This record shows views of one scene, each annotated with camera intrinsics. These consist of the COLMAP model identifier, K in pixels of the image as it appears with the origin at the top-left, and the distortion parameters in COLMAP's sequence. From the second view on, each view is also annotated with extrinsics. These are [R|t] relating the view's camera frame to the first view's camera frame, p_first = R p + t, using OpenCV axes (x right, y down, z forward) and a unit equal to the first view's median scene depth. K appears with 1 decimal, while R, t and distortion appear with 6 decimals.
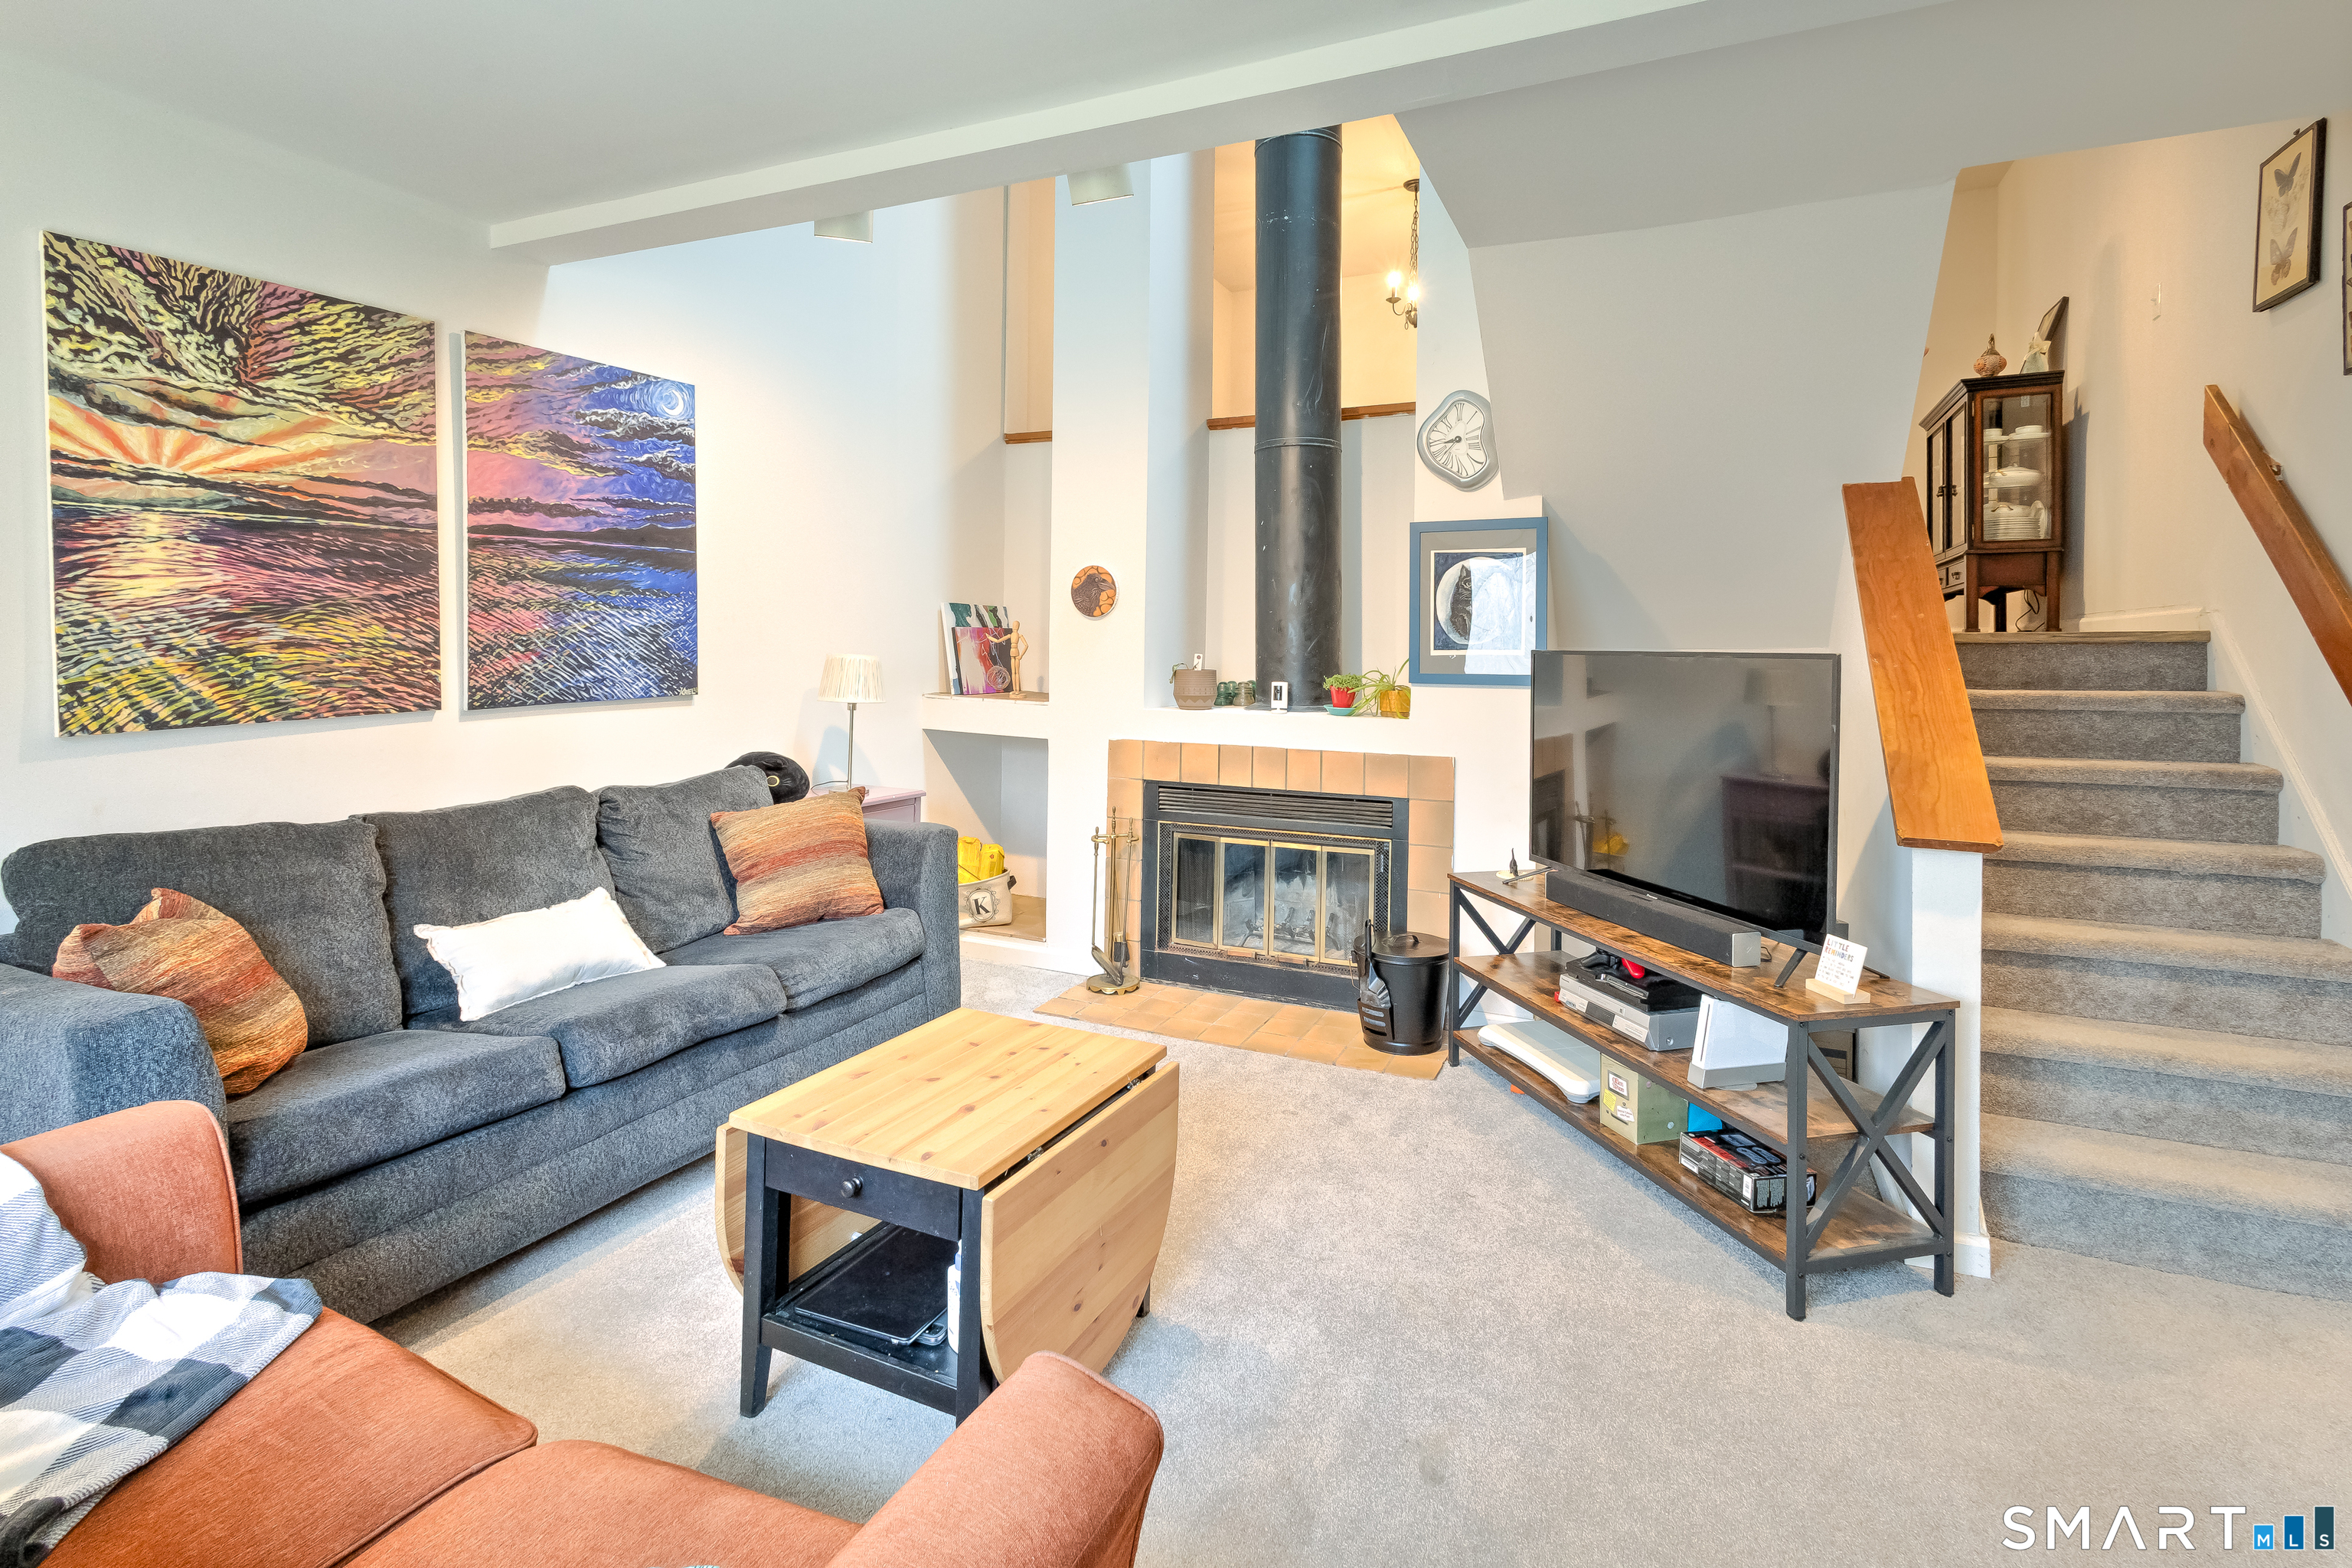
lens RADIAL K [[1122.7, 0, 1184.3], [0, 1122.7, 667.4], [0, 0, 1]] dist [0.020508, -0.000009]
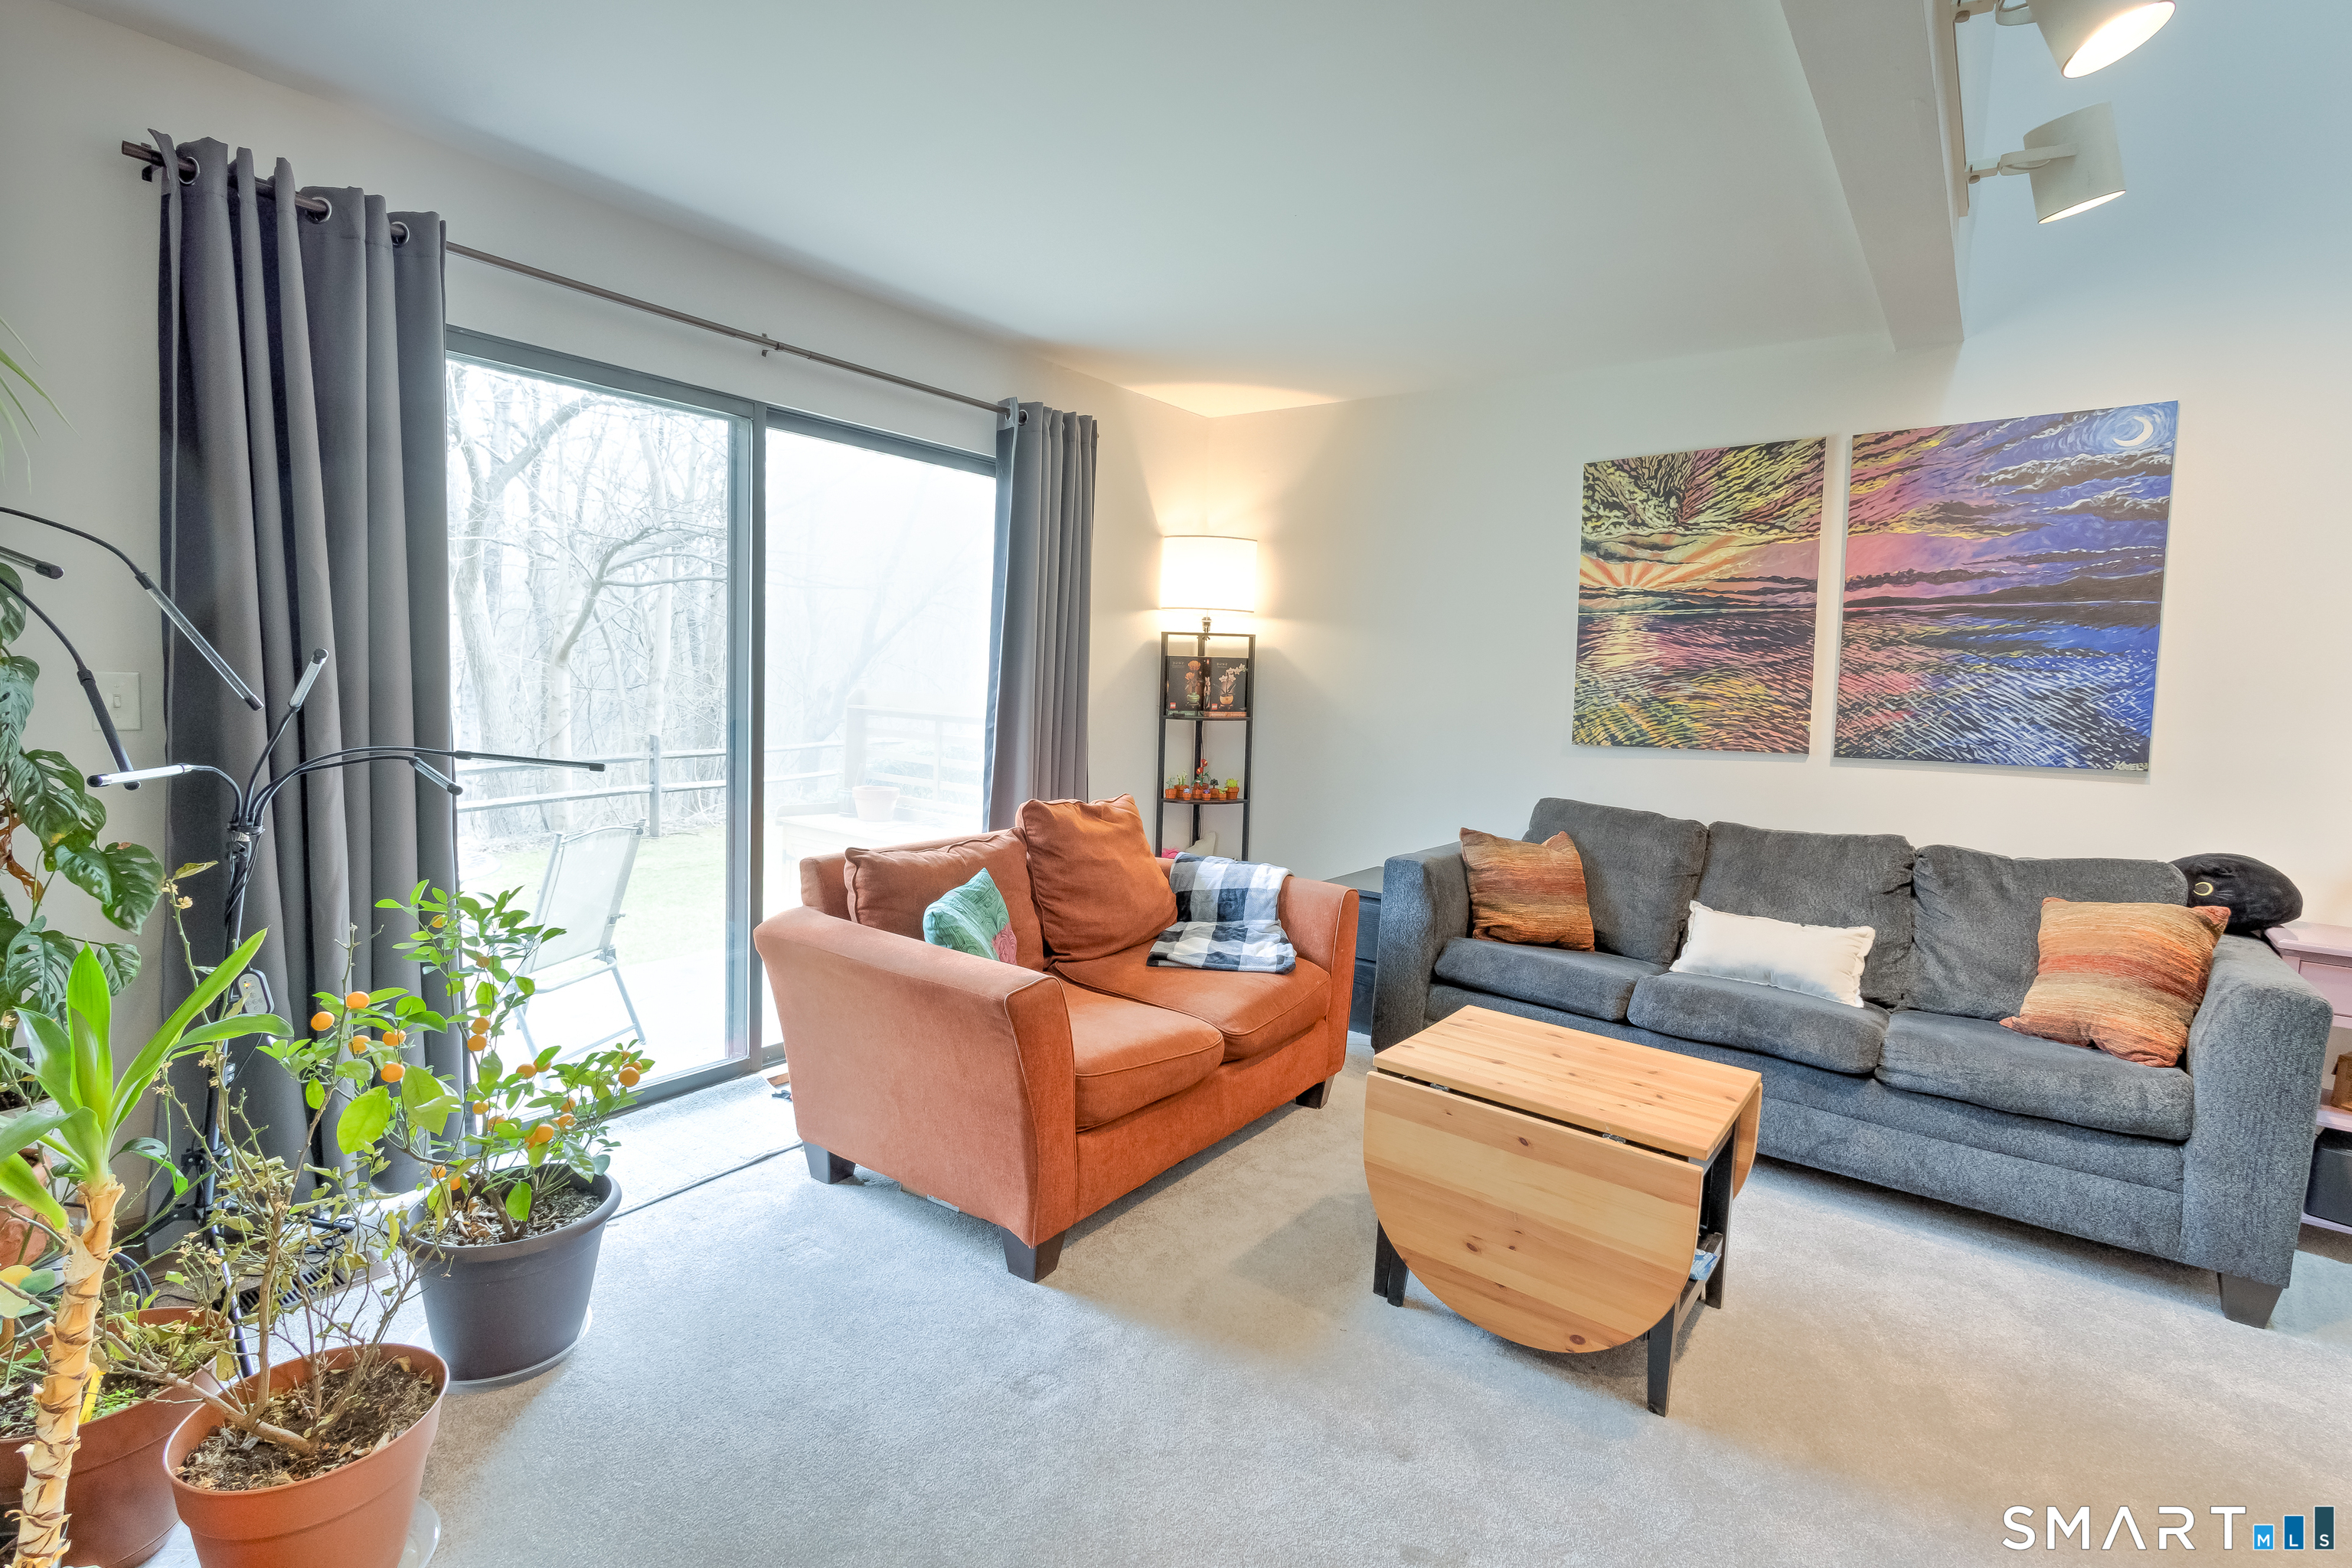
lens RADIAL K [[1122.7, 0, 1176.7], [0, 1122.7, 791.0], [0, 0, 1]] dist [0.020508, -0.000009]
pose [[-0.198352, 0.084894, -0.976447, 0.724894], [-0.059167, 0.993388, 0.098385, -0.003339], [0.978343, 0.077289, -0.192018, 0.594233]]
